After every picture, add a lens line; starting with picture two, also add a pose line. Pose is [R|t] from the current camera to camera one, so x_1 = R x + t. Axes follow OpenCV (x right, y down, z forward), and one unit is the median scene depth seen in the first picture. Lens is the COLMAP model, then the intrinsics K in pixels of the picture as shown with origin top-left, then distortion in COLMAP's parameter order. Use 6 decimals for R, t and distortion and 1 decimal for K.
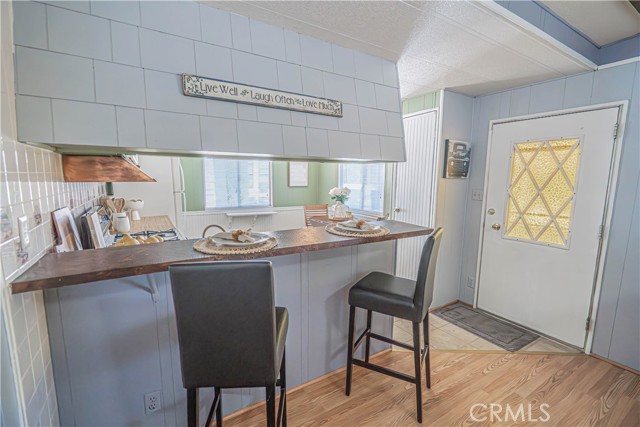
lens RADIAL K [[290.9, 0, 322.0], [0, 290.9, 216.6], [0, 0, 1]] dist [-0.000548, 0.000557]
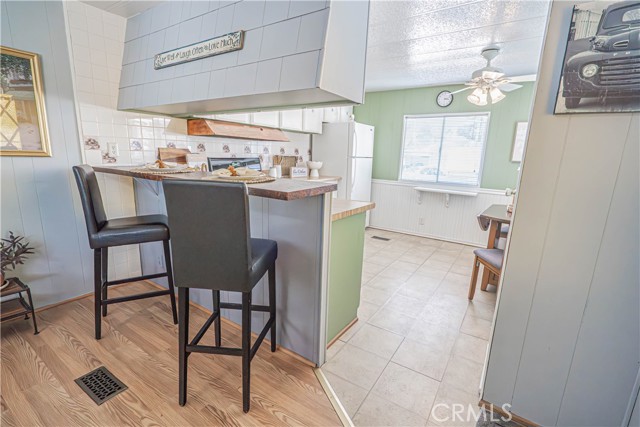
lens RADIAL K [[290.9, 0, 326.2], [0, 290.9, 217.4], [0, 0, 1]] dist [-0.000548, 0.000557]
pose [[0.411333, 0.196898, -0.889964, 0.675183], [-0.155056, 0.977273, 0.144549, -0.006252], [0.898200, 0.078537, 0.432515, 0.568177]]
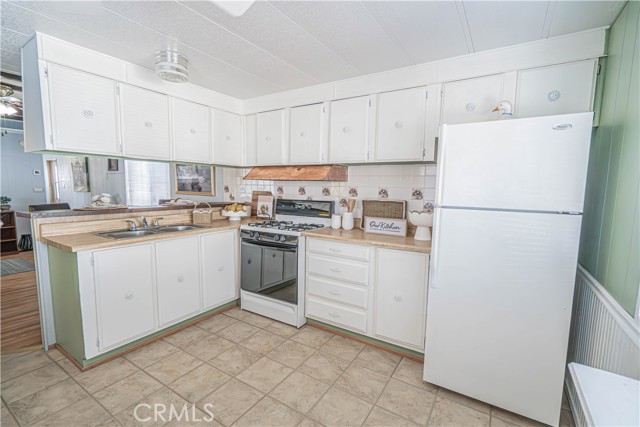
lens RADIAL K [[290.9, 0, 317.9], [0, 290.9, 216.7], [0, 0, 1]] dist [-0.000548, 0.000557]
pose [[-0.904427, 0.018475, -0.426229, -0.144410], [-0.086042, 0.970634, 0.224648, -0.211953], [0.417863, 0.239852, -0.876277, 1.760948]]
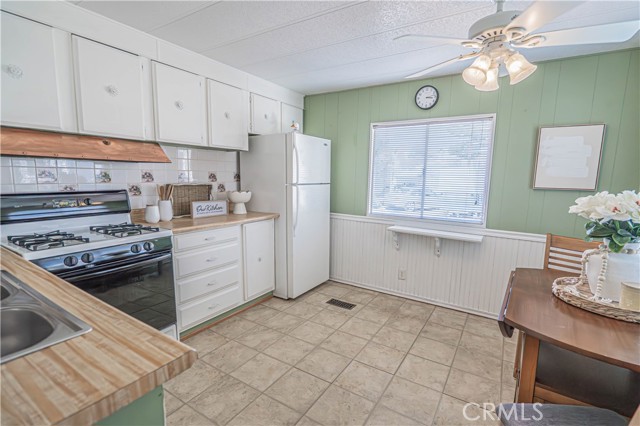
lens RADIAL K [[301.8, 0, 321.6], [0, 301.8, 216.5], [0, 0, 1]] dist [0.001702, 0.000110]
pose [[0.425244, 0.120224, -0.897058, 0.322528], [-0.138817, 0.988075, 0.066617, -0.087595], [0.894370, 0.096199, 0.436862, 0.957204]]
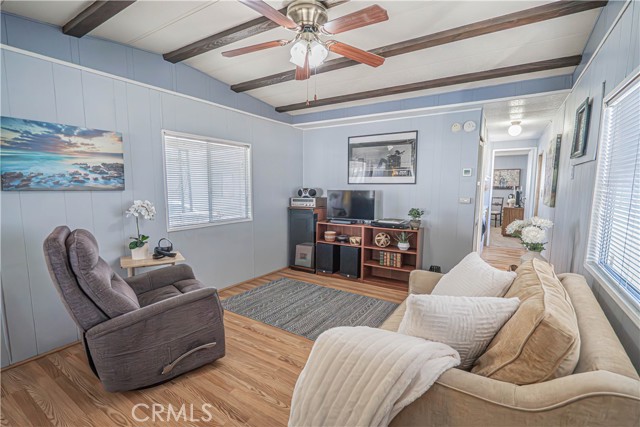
lens RADIAL K [[290.9, 0, 324.4], [0, 290.9, 220.2], [0, 0, 1]] dist [-0.000548, 0.000557]
pose [[-0.438096, -0.134654, 0.888786, -0.117217], [0.111231, 0.972999, 0.202240, -0.010857], [-0.892020, 0.187461, -0.411289, 0.219779]]
